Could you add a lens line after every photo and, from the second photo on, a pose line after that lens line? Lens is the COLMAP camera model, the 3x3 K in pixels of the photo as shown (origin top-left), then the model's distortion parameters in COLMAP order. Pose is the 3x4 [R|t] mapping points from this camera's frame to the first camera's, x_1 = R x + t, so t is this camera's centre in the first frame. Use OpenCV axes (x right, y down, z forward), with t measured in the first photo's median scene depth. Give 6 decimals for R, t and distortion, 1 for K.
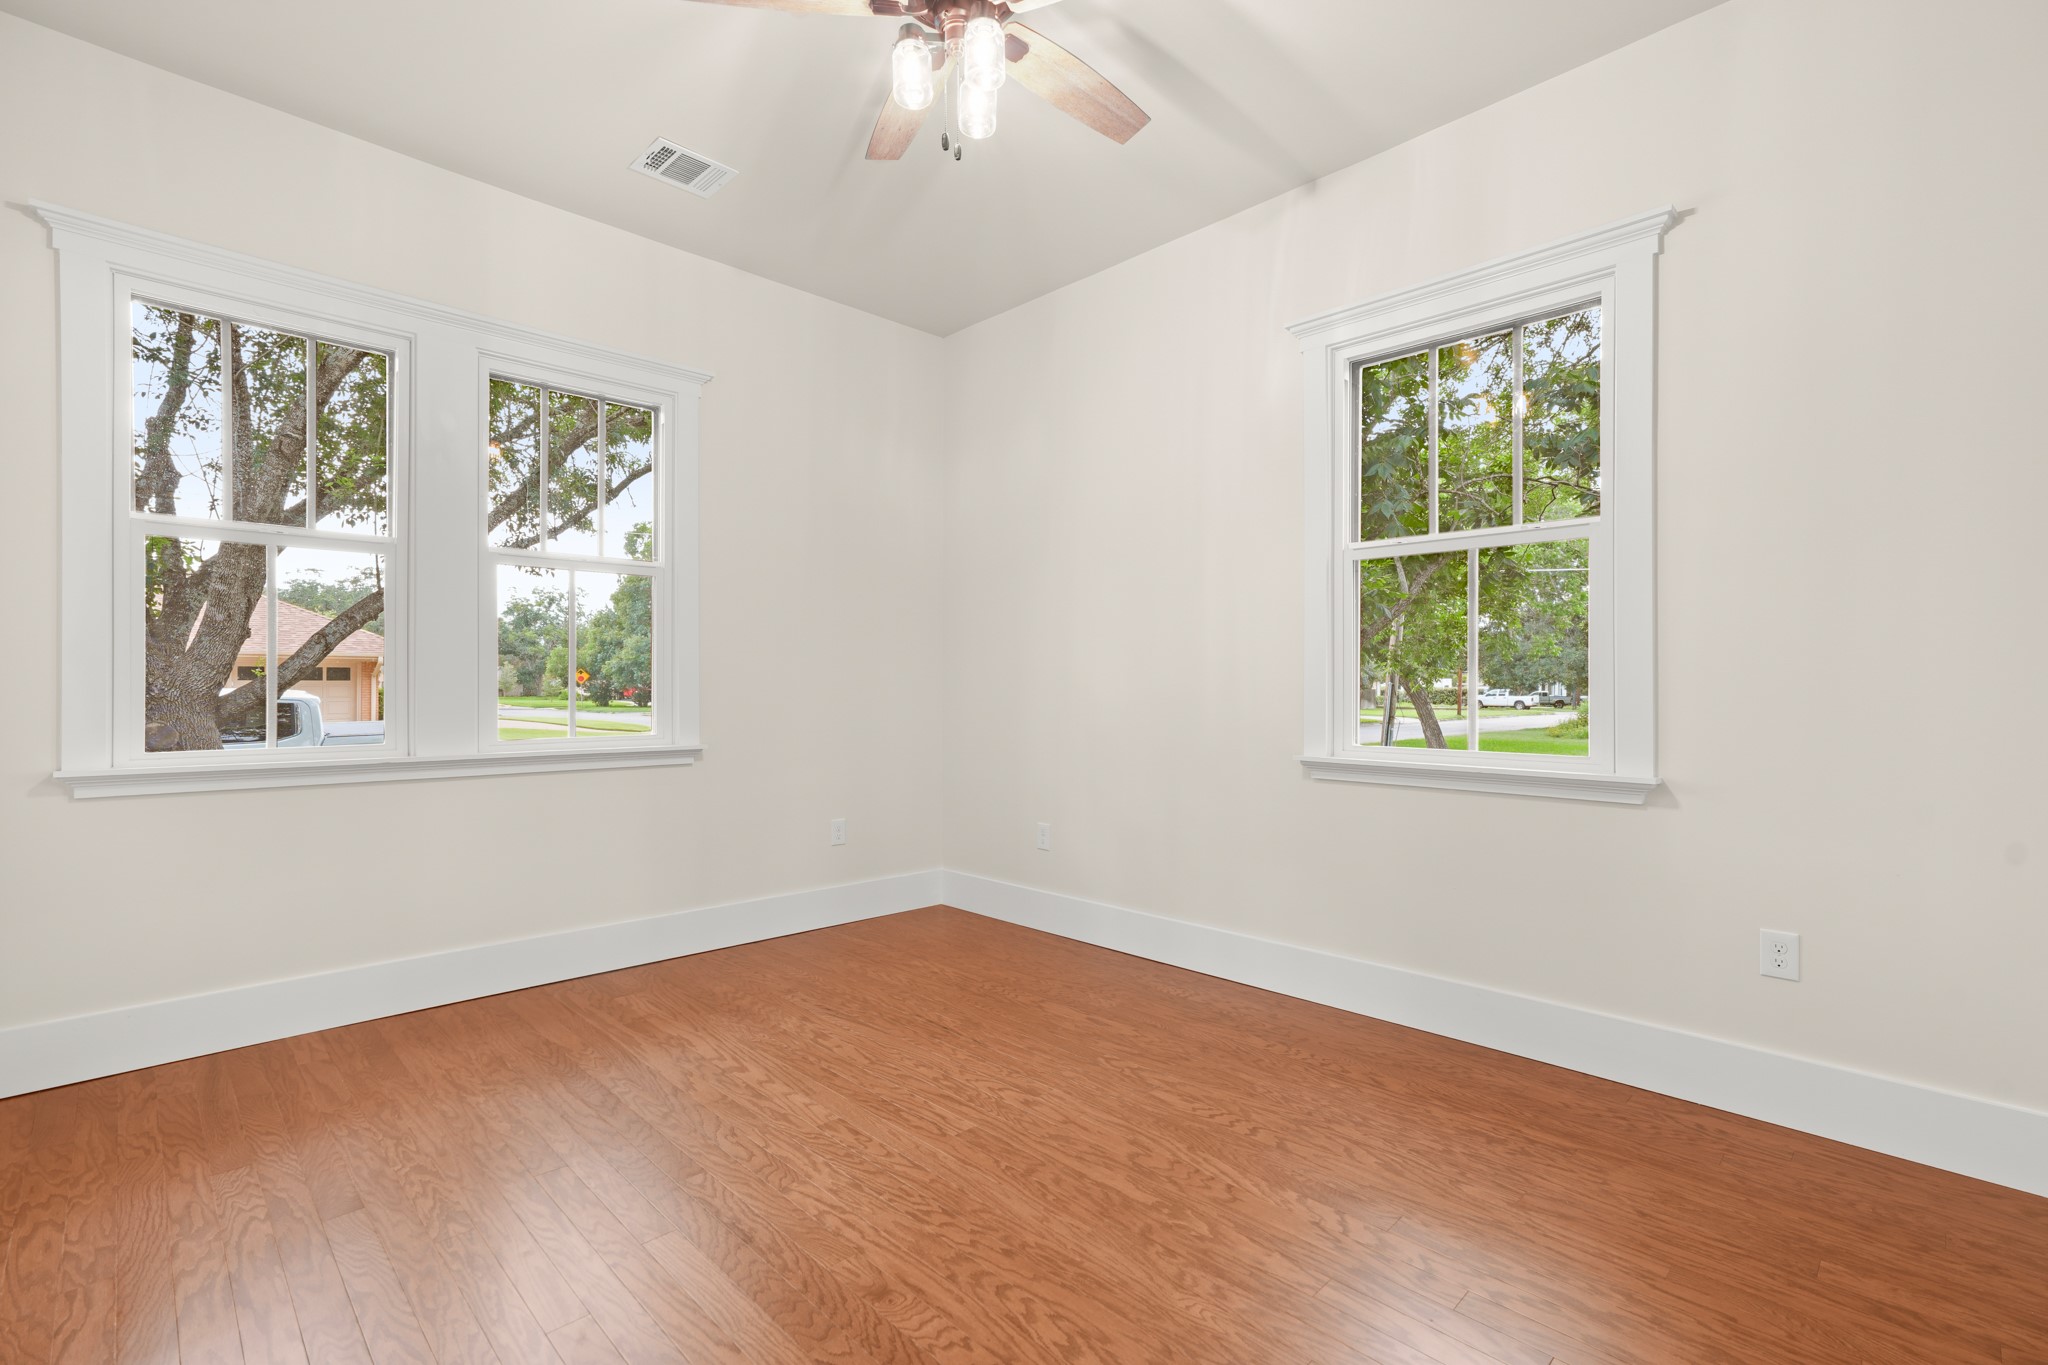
lens RADIAL K [[930.3, 0, 1019.8], [0, 930.3, 693.3], [0, 0, 1]] dist [-0.009238, 0.010401]
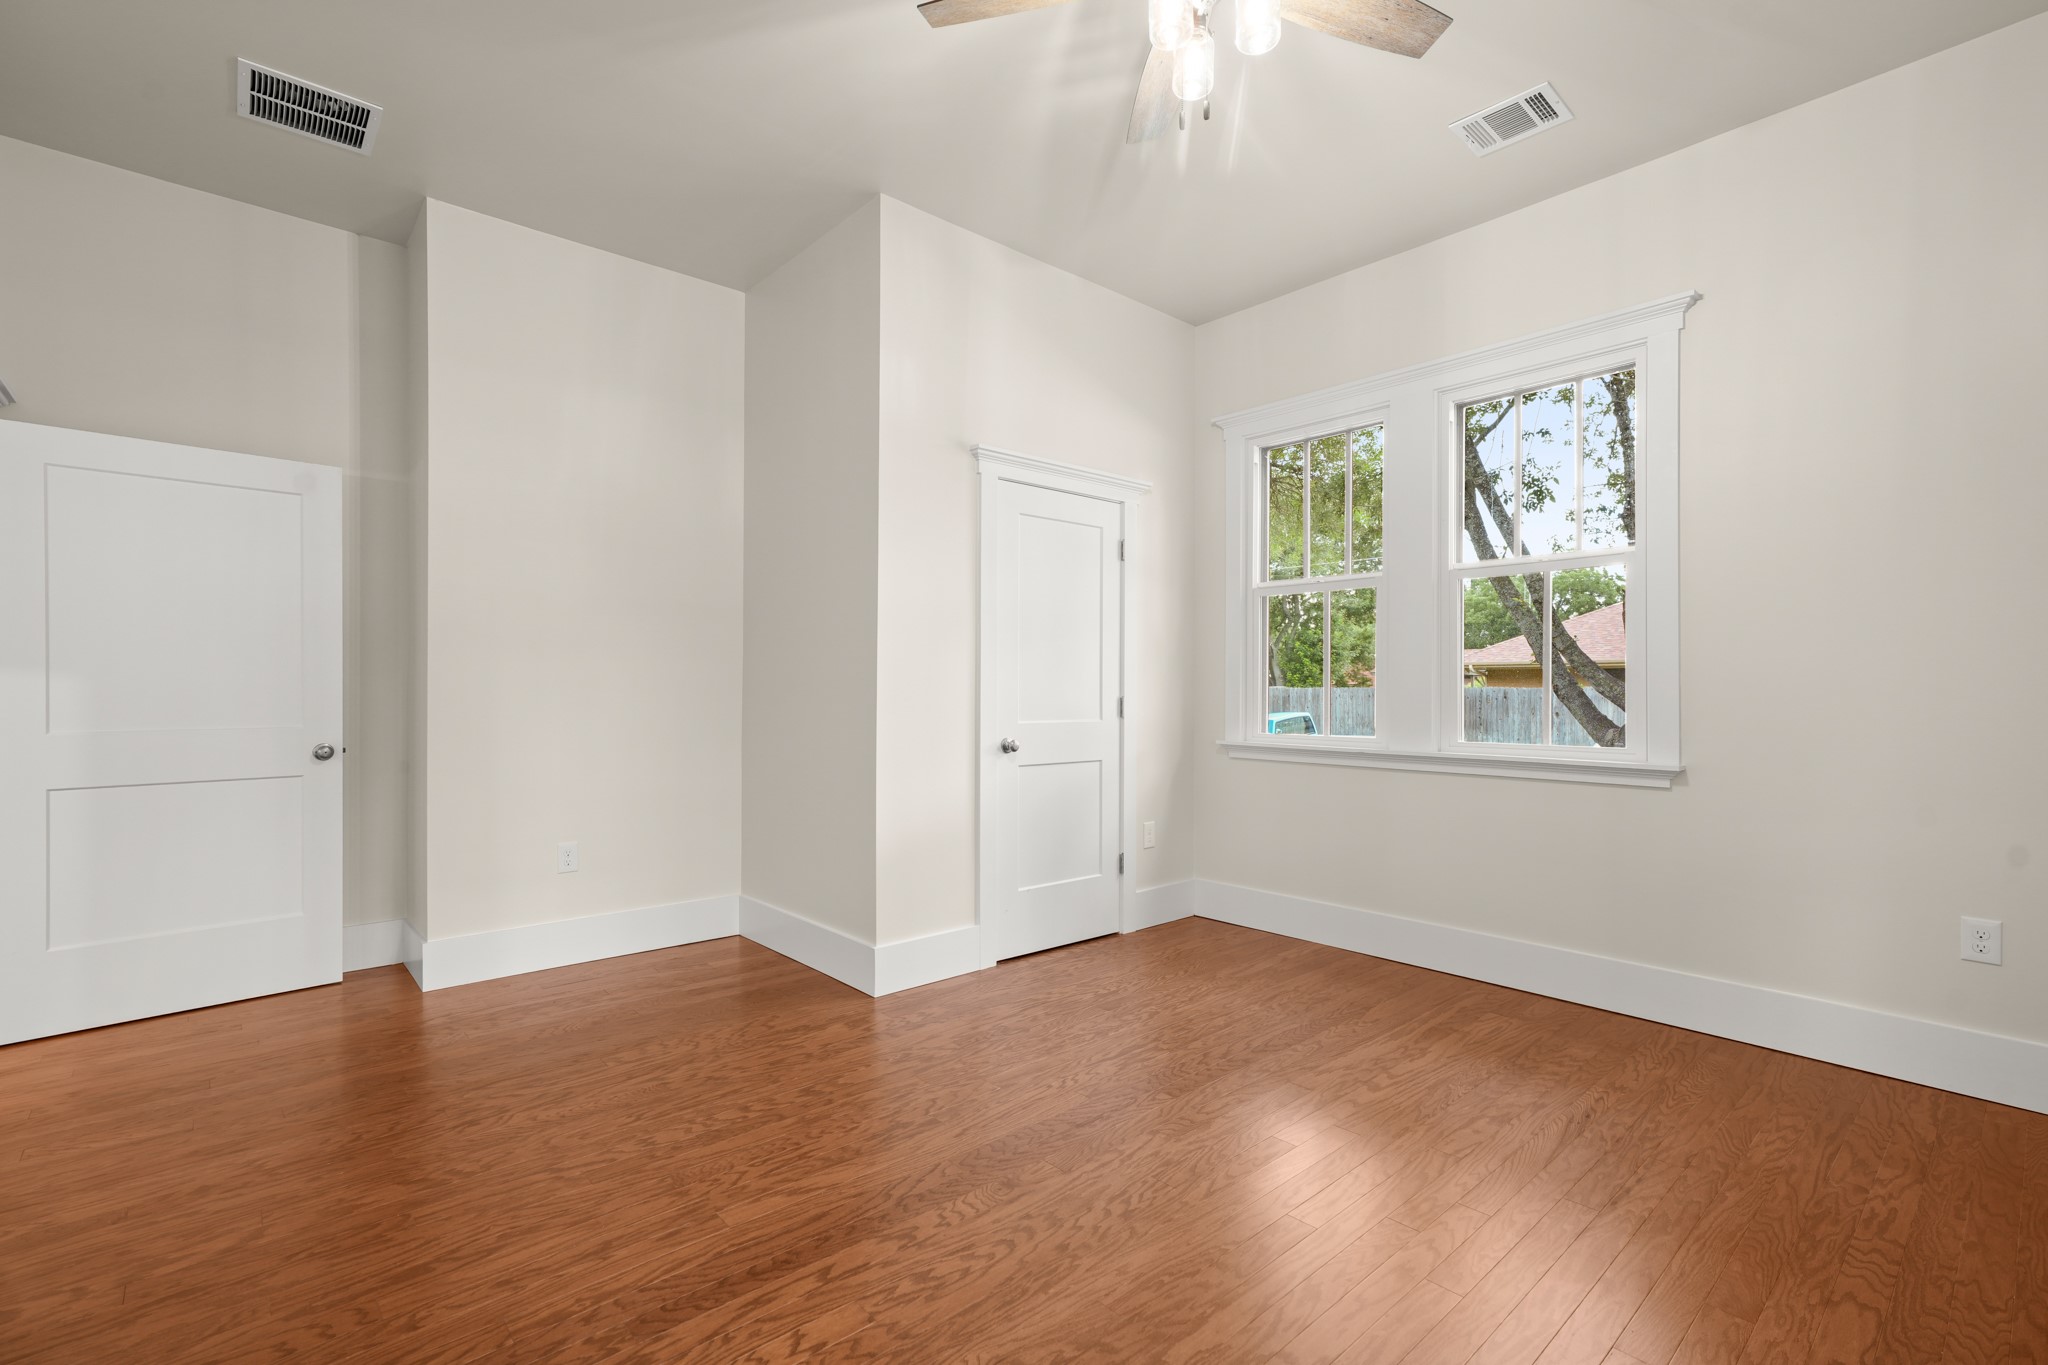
lens RADIAL K [[930.3, 0, 1019.8], [0, 930.3, 693.3], [0, 0, 1]] dist [-0.009238, 0.010401]
pose [[-0.052437, 0.001748, -0.998623, 0.666647], [-0.007850, 0.999967, 0.002162, -0.004541], [0.998593, 0.007952, -0.052422, 0.664172]]
